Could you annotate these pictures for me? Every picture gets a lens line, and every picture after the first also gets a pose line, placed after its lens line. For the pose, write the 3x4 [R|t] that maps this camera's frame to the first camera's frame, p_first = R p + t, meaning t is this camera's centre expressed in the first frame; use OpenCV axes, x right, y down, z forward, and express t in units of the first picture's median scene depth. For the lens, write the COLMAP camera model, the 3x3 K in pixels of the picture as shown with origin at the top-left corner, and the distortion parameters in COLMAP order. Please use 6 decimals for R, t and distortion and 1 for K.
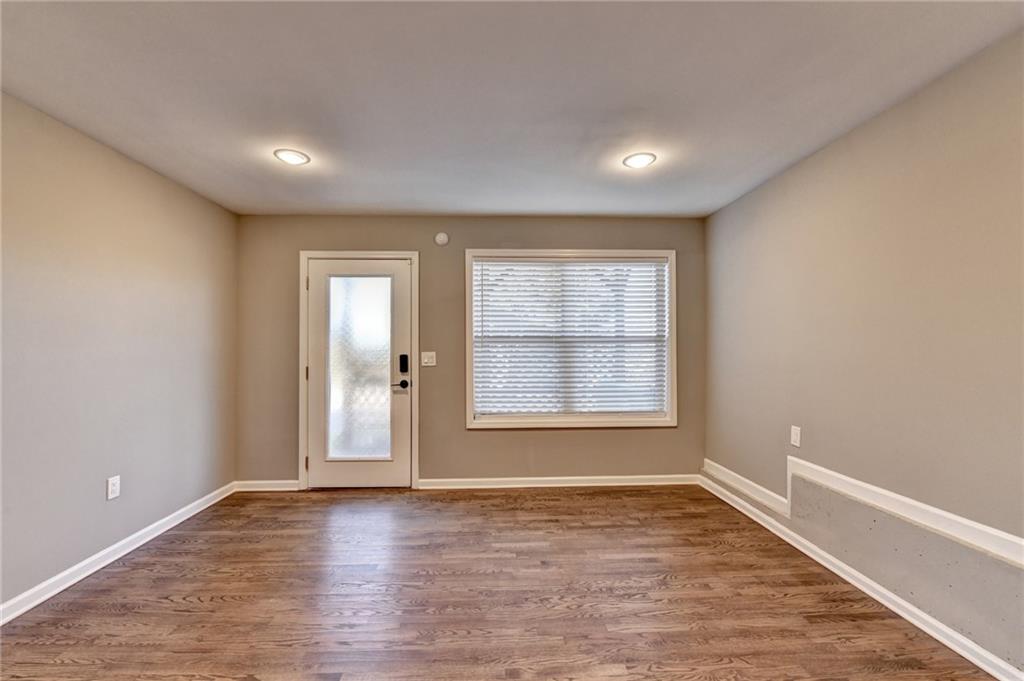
lens RADIAL K [[423.6, 0, 512.0], [0, 423.6, 340.5], [0, 0, 1]] dist [-0.010000, -0.000681]
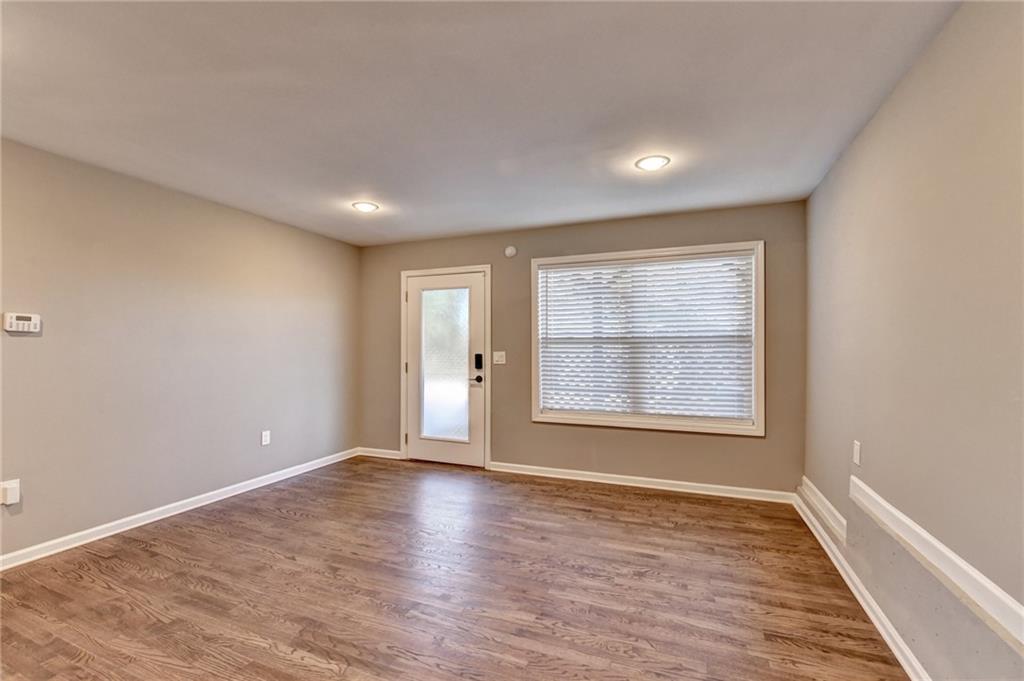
lens RADIAL K [[431.5, 0, 513.2], [0, 431.5, 344.6], [0, 0, 1]] dist [-0.001596, -0.000137]
pose [[0.920305, 0.000660, -0.391201, 0.315325], [0.003007, 0.999957, 0.008759, -0.002514], [0.391190, -0.009237, 0.920264, -0.064330]]
